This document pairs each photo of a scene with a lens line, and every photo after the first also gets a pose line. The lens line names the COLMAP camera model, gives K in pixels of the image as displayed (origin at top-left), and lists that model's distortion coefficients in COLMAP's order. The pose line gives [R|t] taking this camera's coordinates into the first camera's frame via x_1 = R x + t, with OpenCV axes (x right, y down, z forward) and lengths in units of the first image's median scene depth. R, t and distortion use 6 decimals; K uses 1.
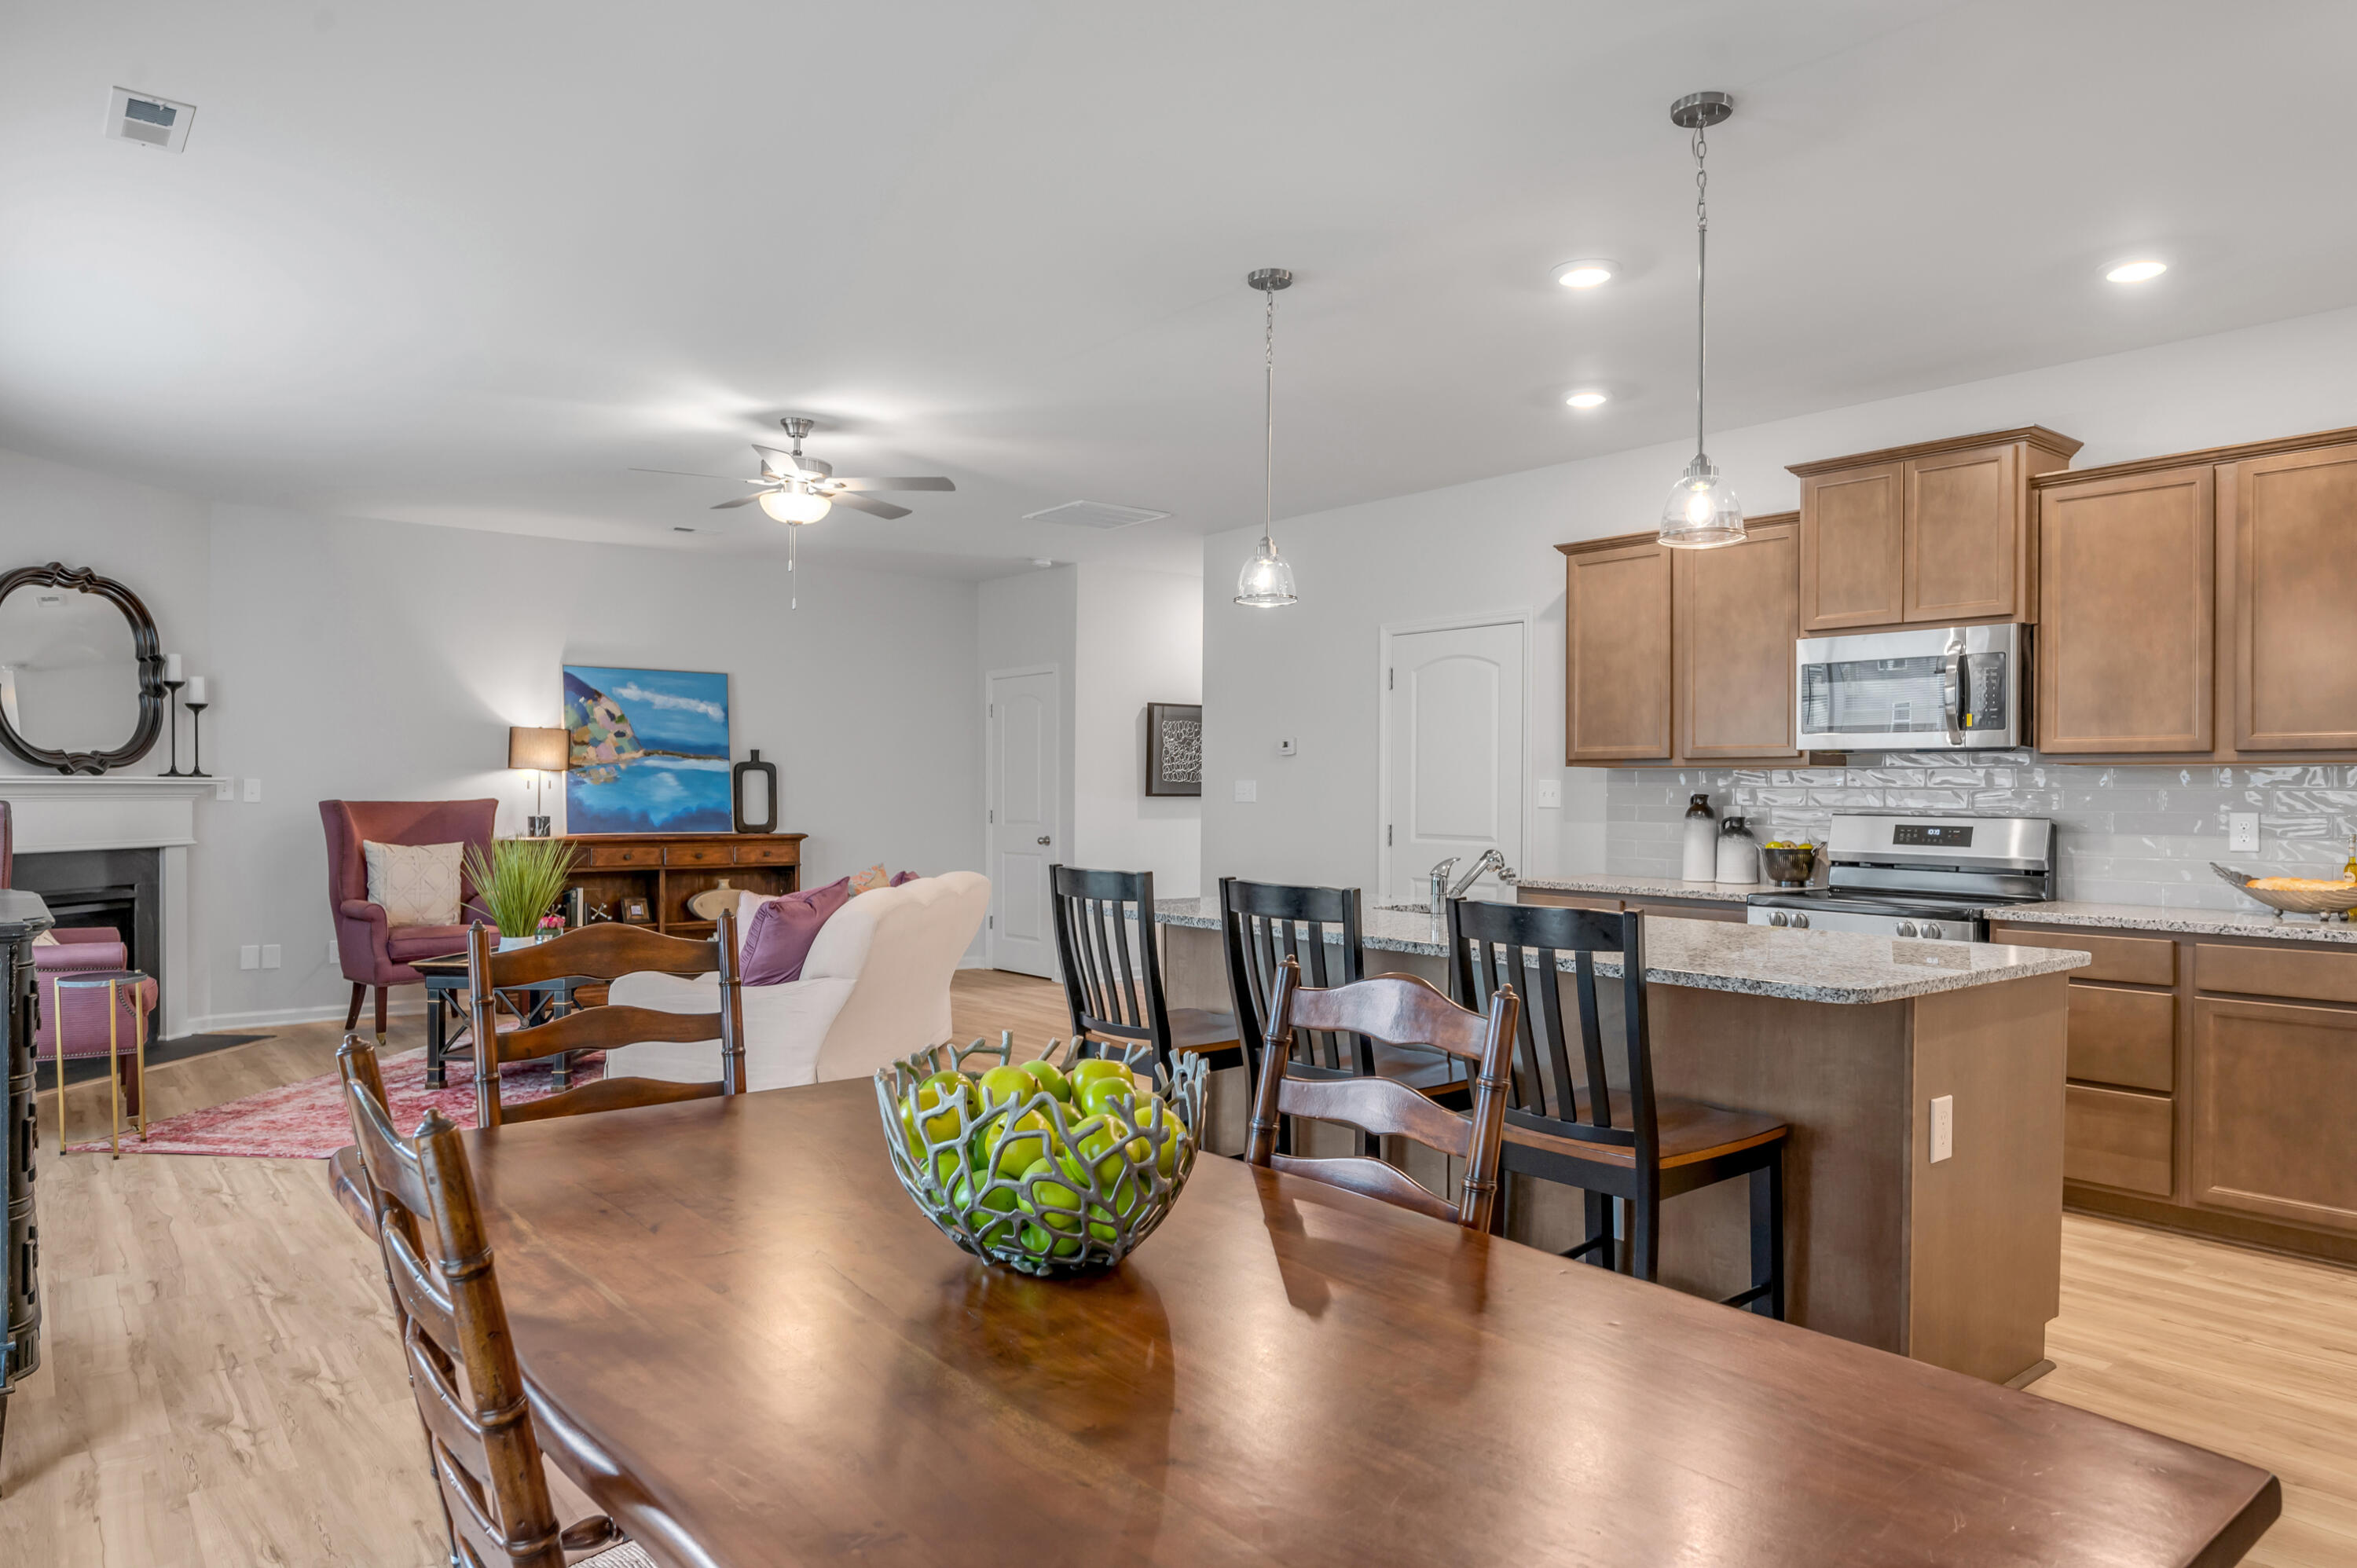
lens RADIAL K [[1471.2, 0, 1174.7], [0, 1471.2, 791.0], [0, 0, 1]] dist [-0.005947, -0.001840]
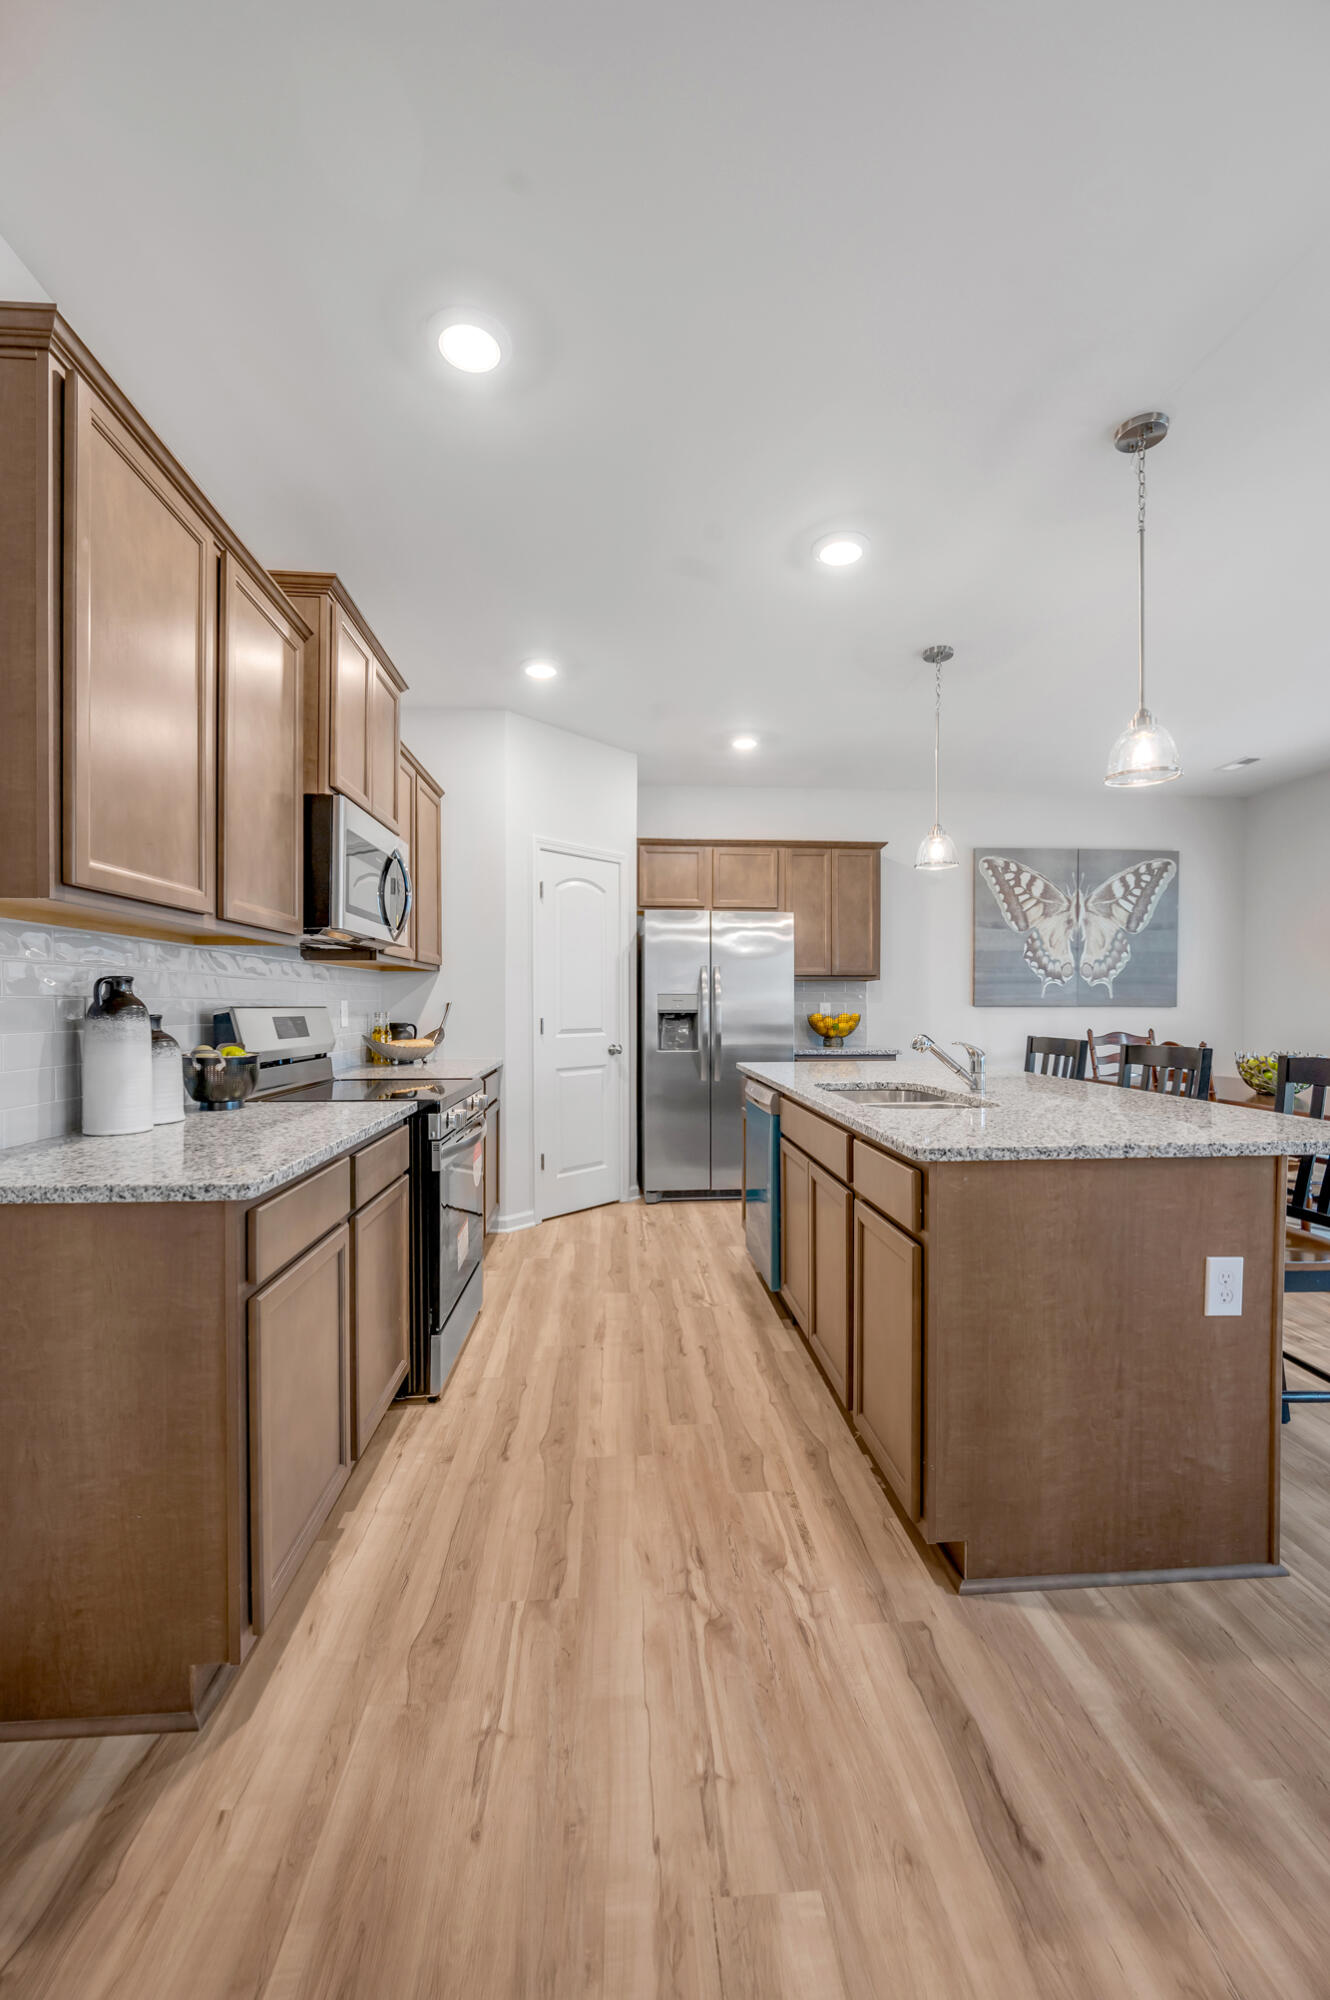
lens RADIAL K [[805.8, 0, 666.0], [0, 805.8, 1007.6], [0, 0, 1]] dist [-0.008709, 0.002078]
pose [[-0.817580, -0.011093, 0.575709, 0.009067], [-0.005714, 0.999921, 0.011153, 0.007374], [-0.575787, 0.005829, -0.817579, 0.924934]]
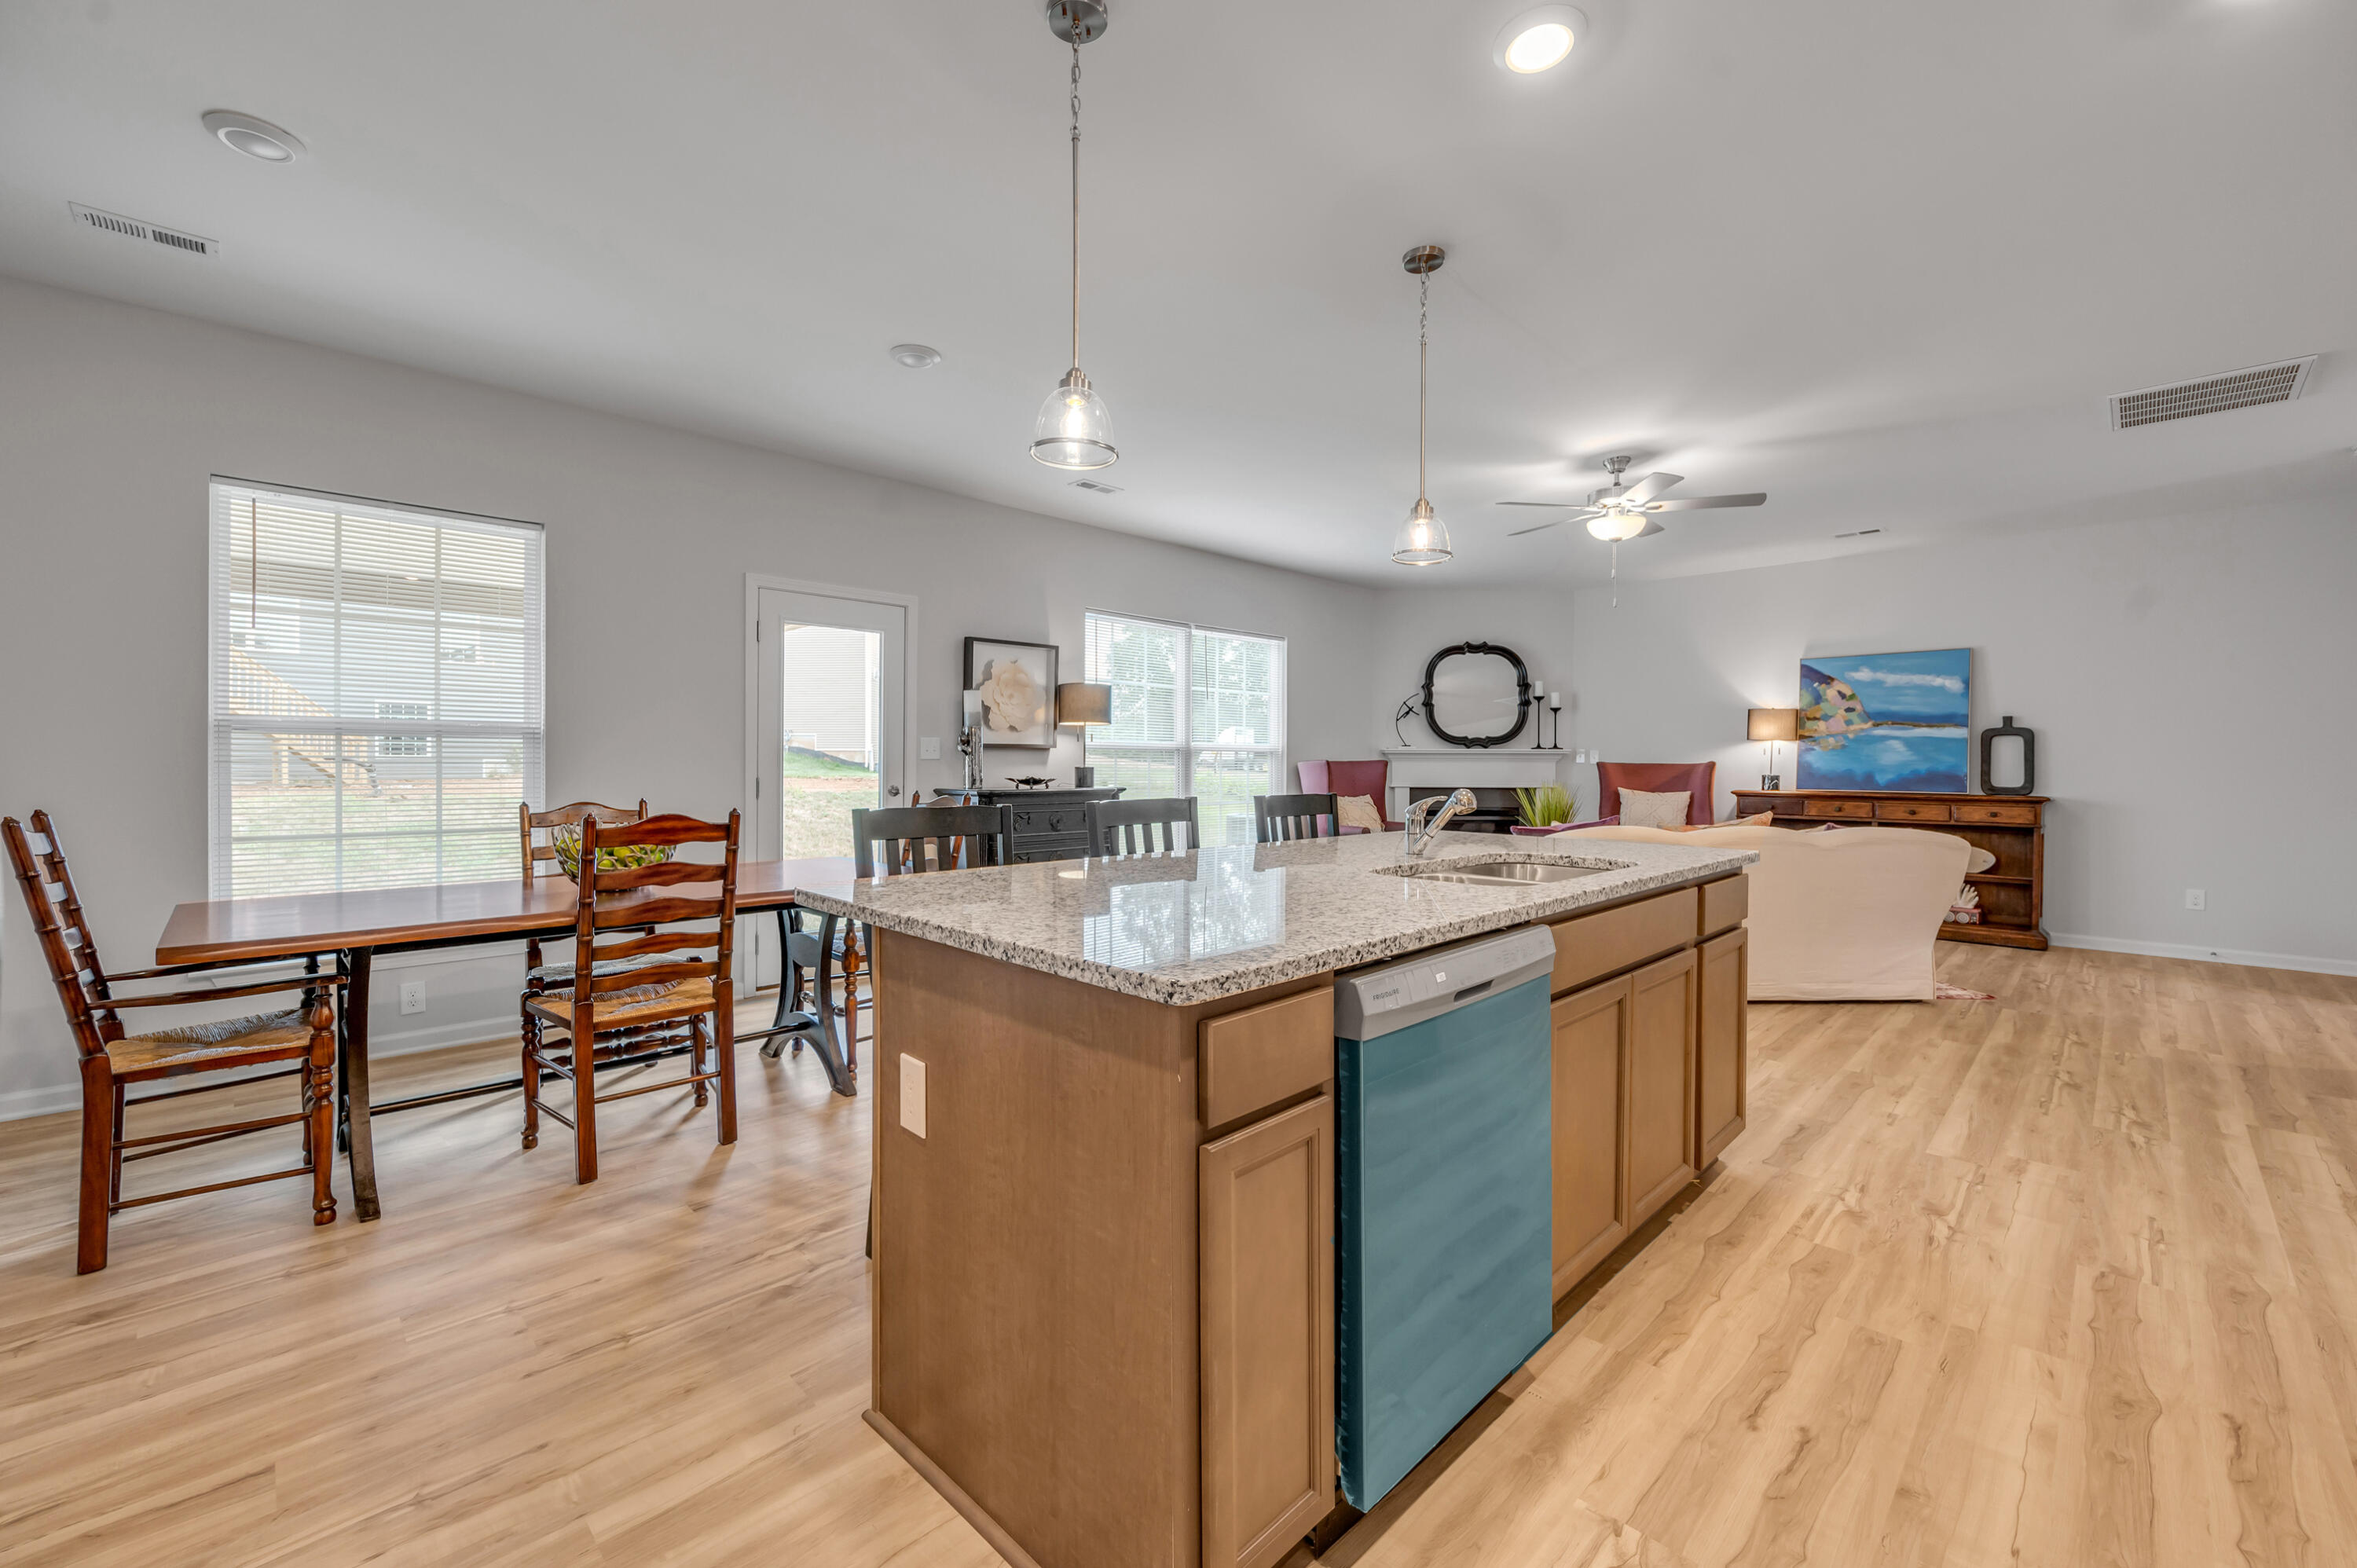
lens RADIAL K [[949.6, 0, 1171.2], [0, 949.6, 767.4], [0, 0, 1]] dist [-0.008709, 0.002078]
pose [[0.097230, -0.001114, -0.995261, 0.430720], [-0.004560, 0.999988, -0.001565, 0.016204], [0.995251, 0.004690, 0.097224, 0.435635]]
